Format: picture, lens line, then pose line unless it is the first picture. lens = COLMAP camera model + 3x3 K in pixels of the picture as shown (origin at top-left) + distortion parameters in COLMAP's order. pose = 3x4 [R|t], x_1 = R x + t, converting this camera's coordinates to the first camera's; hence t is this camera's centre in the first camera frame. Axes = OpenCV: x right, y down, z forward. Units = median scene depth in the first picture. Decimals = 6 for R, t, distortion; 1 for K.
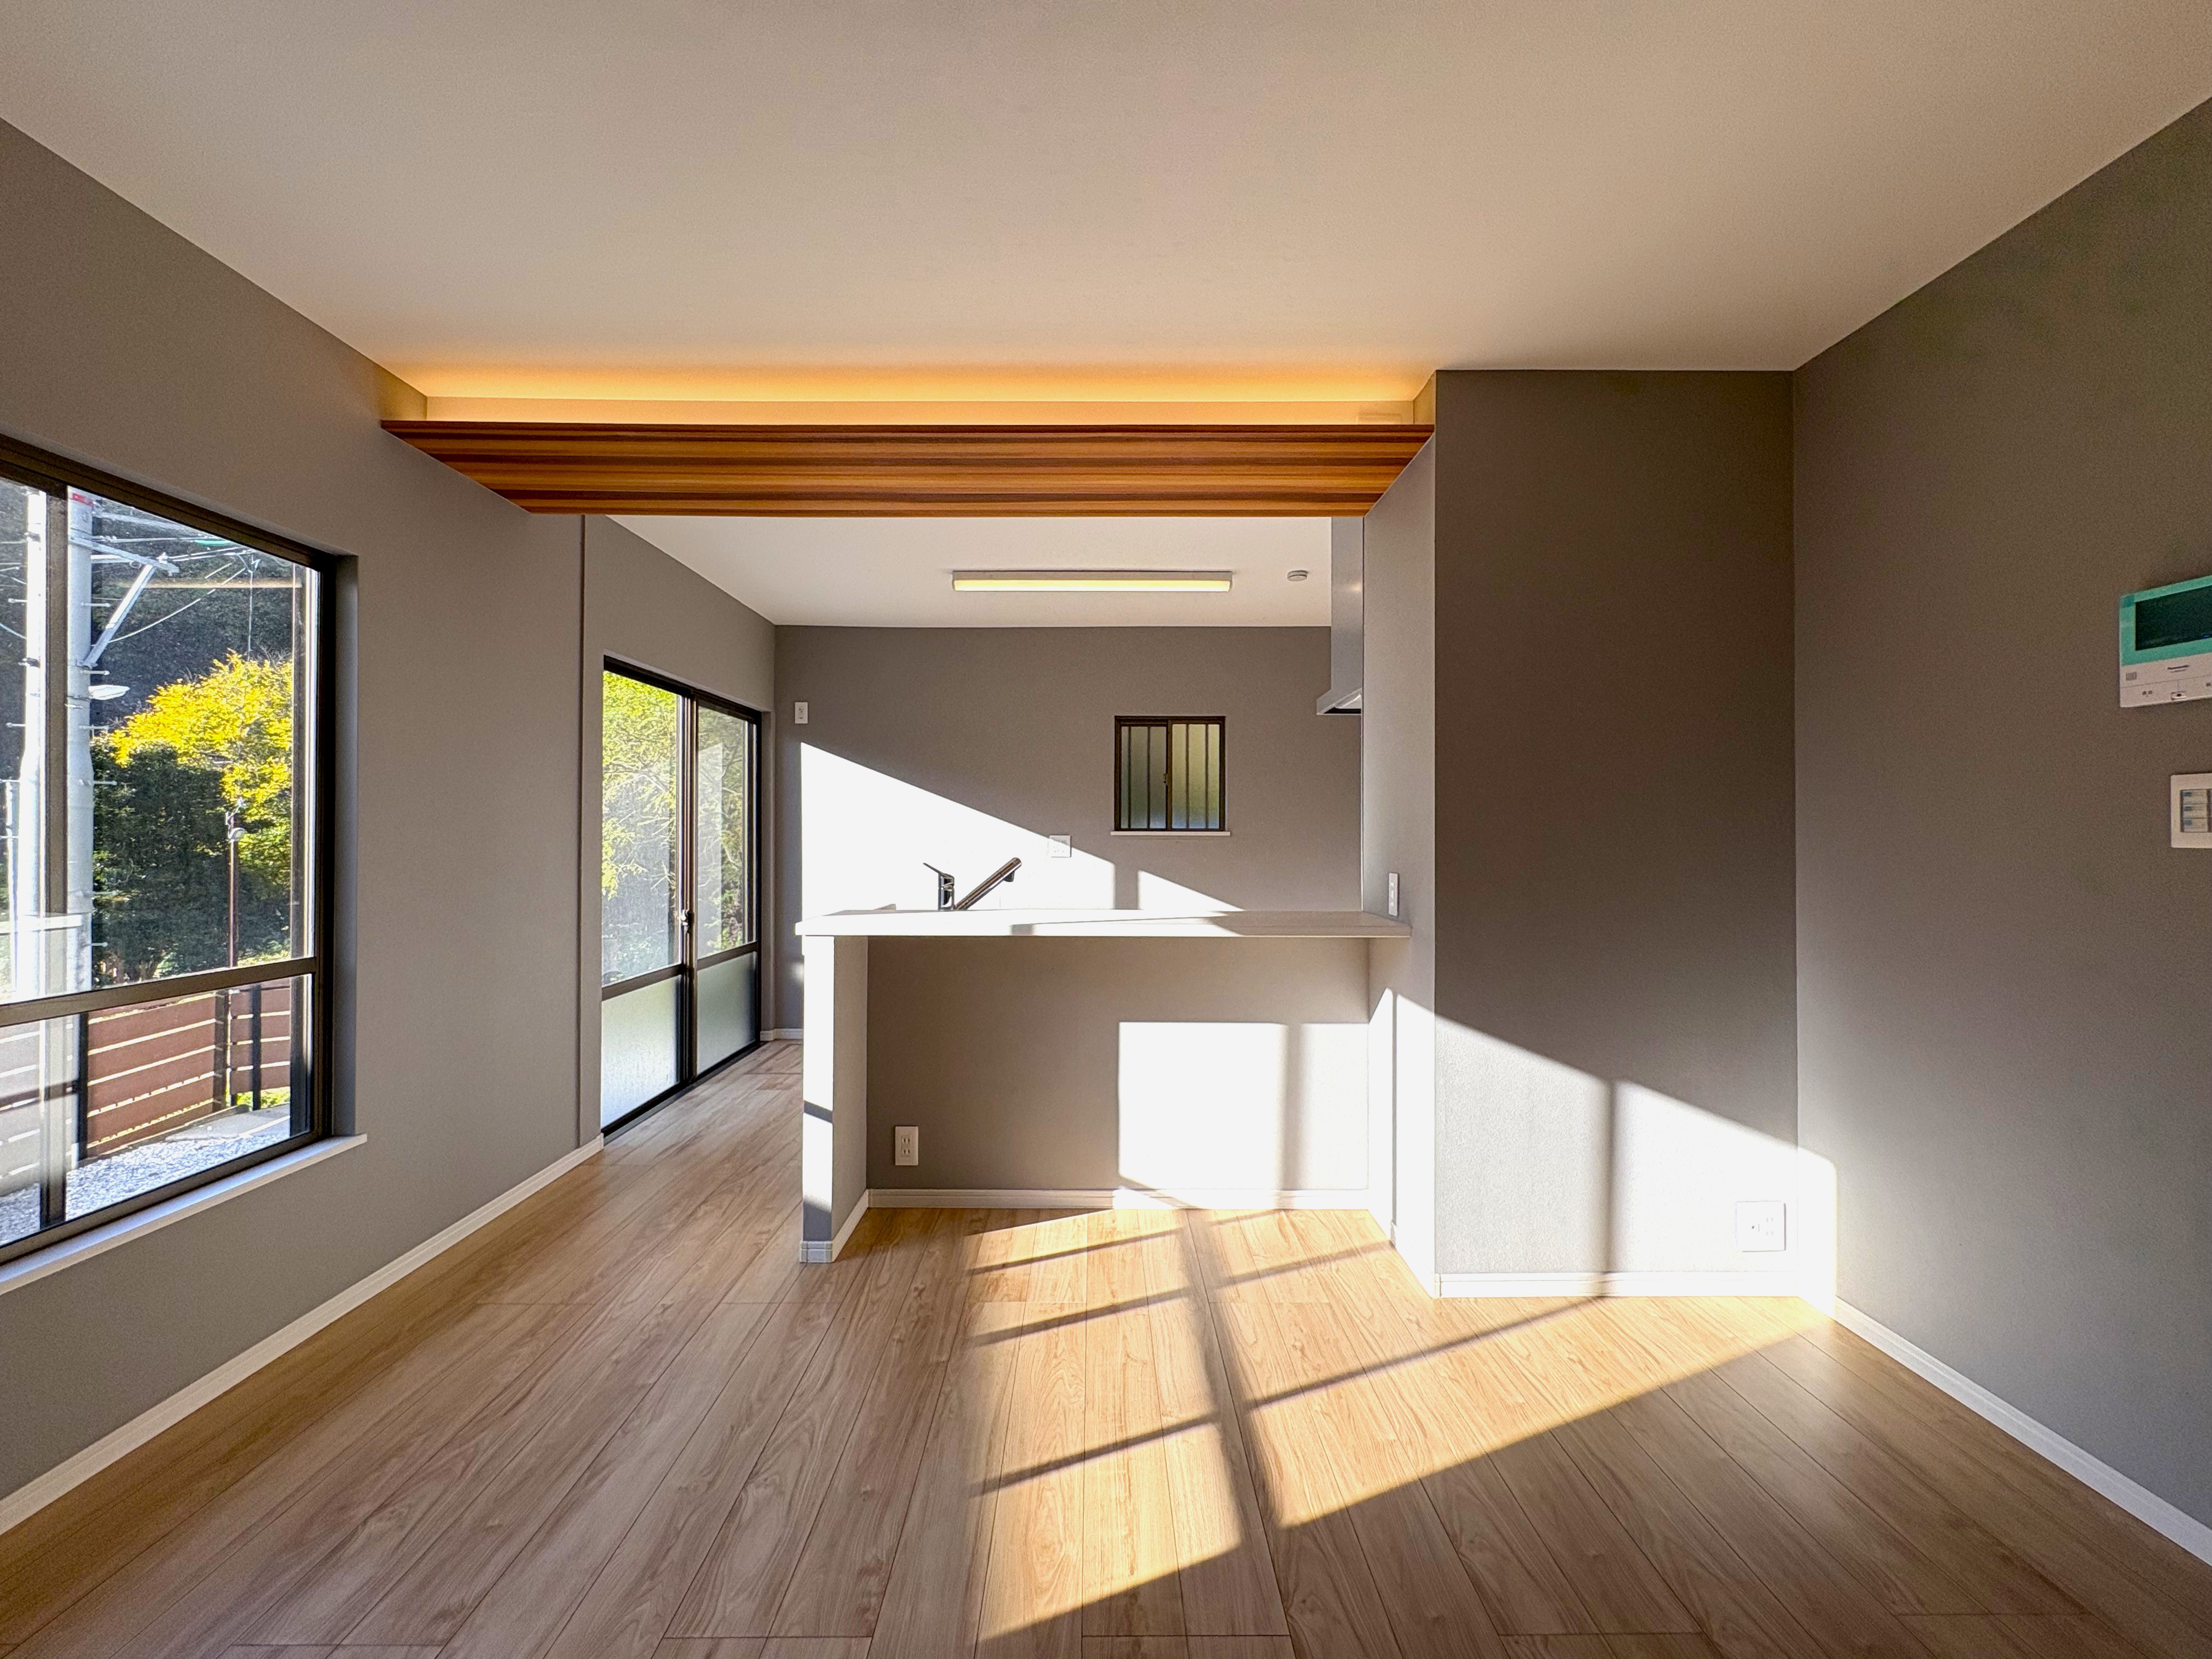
lens RADIAL K [[889.4, 0, 1112.3], [0, 889.4, 835.6], [0, 0, 1]] dist [-0.002312, 0.000859]
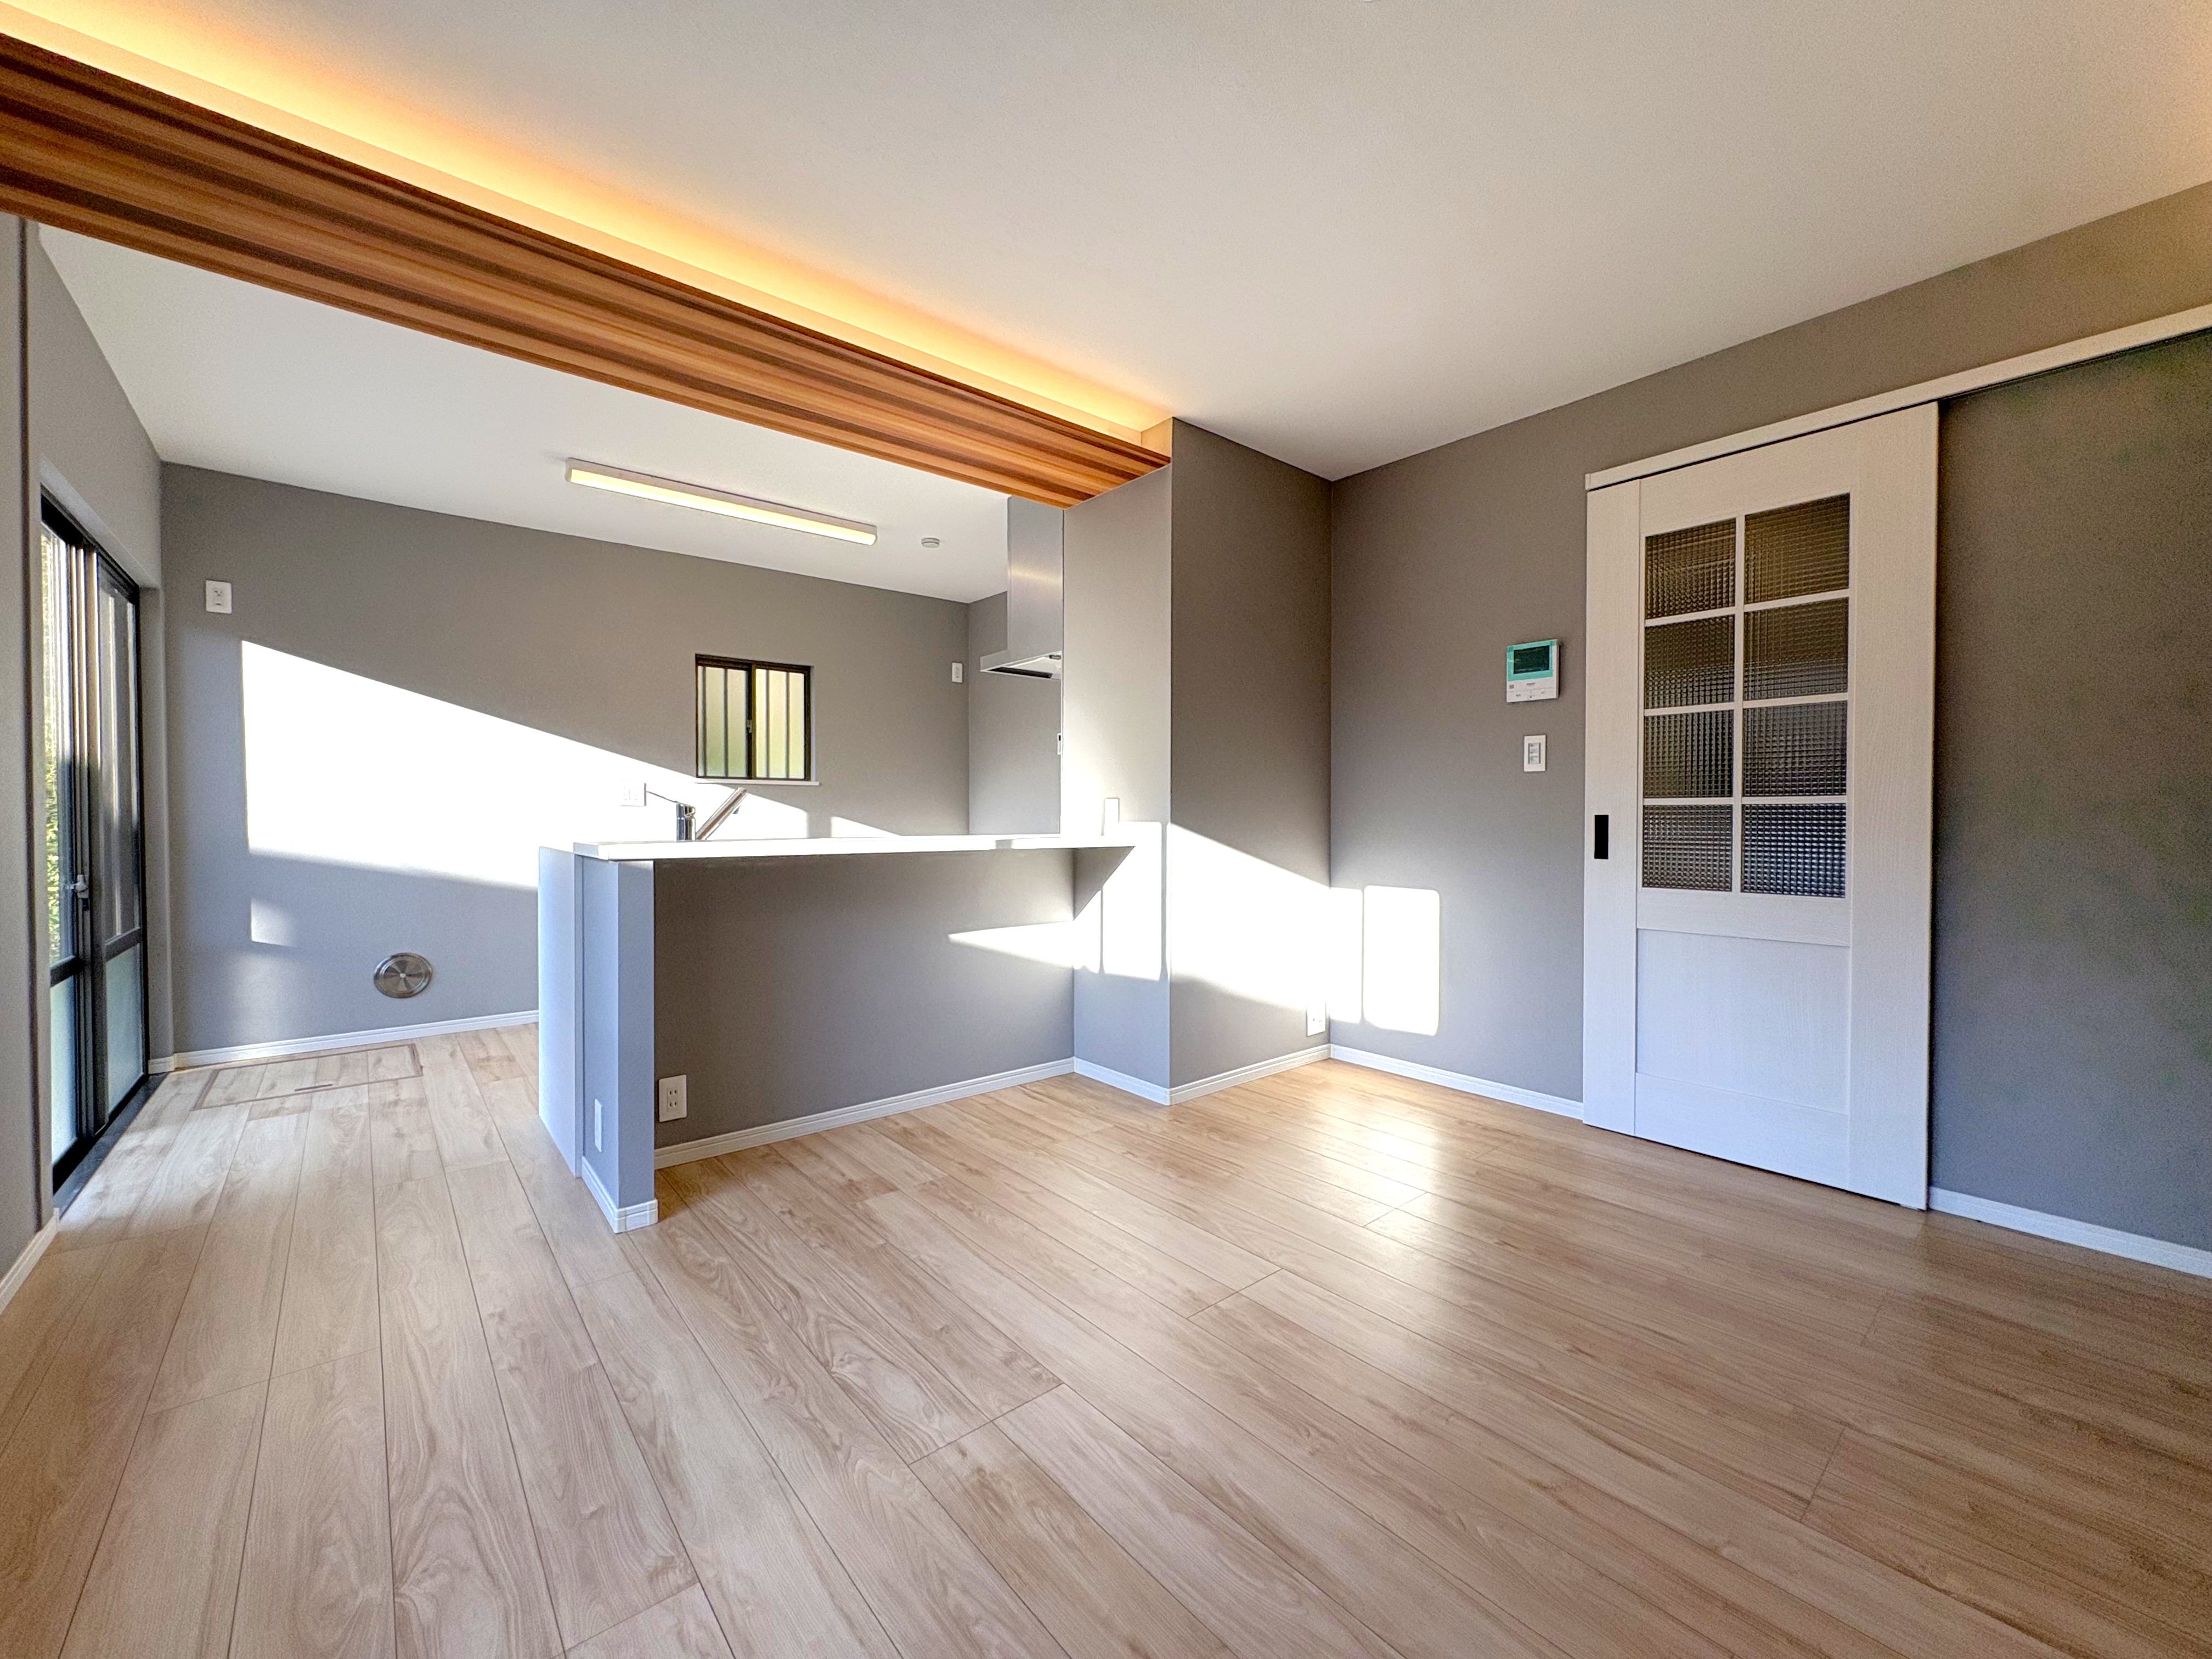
lens RADIAL K [[889.4, 0, 1106.7], [0, 889.4, 840.8], [0, 0, 1]] dist [-0.002312, 0.000859]
pose [[0.764884, -0.021121, 0.643821, -0.431551], [0.002348, 0.999547, 0.030001, 0.054116], [-0.644163, -0.021436, 0.764588, 0.021239]]
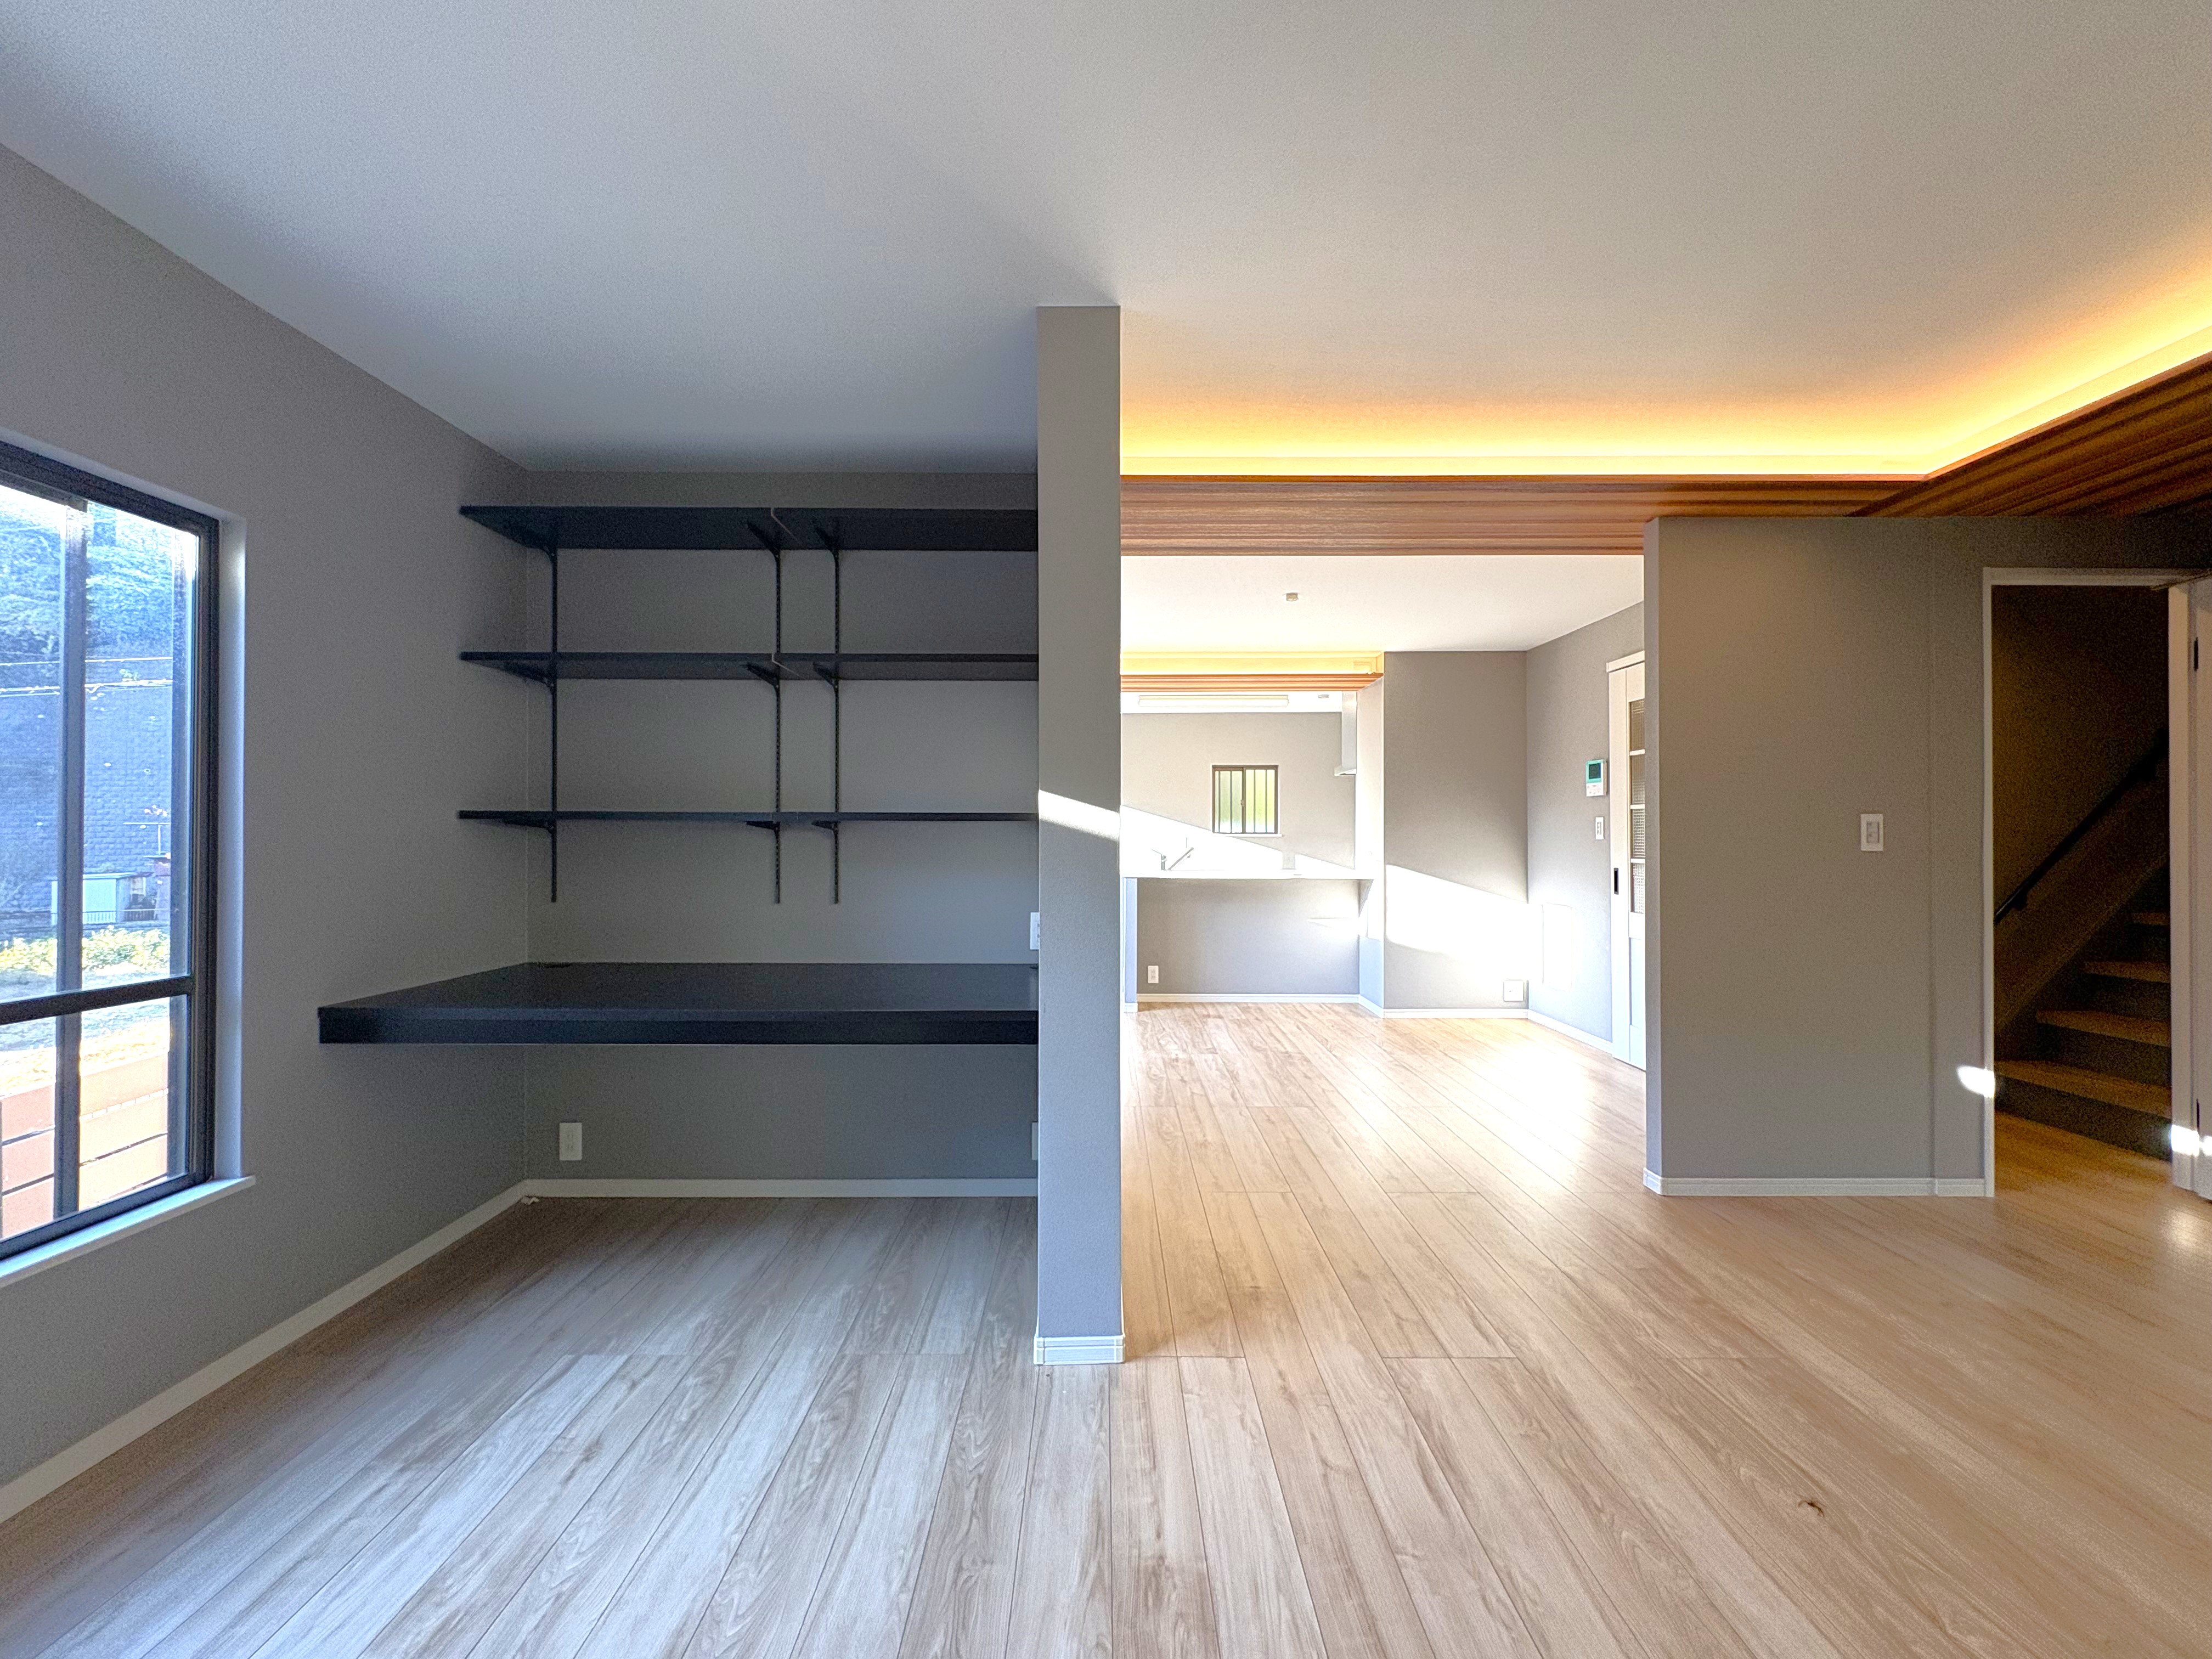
lens RADIAL K [[889.4, 0, 1100.3], [0, 889.4, 826.3], [0, 0, 1]] dist [-0.002312, 0.000859]
pose [[0.999888, 0.006340, -0.013583, -0.302878], [-0.006532, 0.999879, -0.014097, 0.011912], [0.013492, 0.014184, 0.999808, -1.128656]]
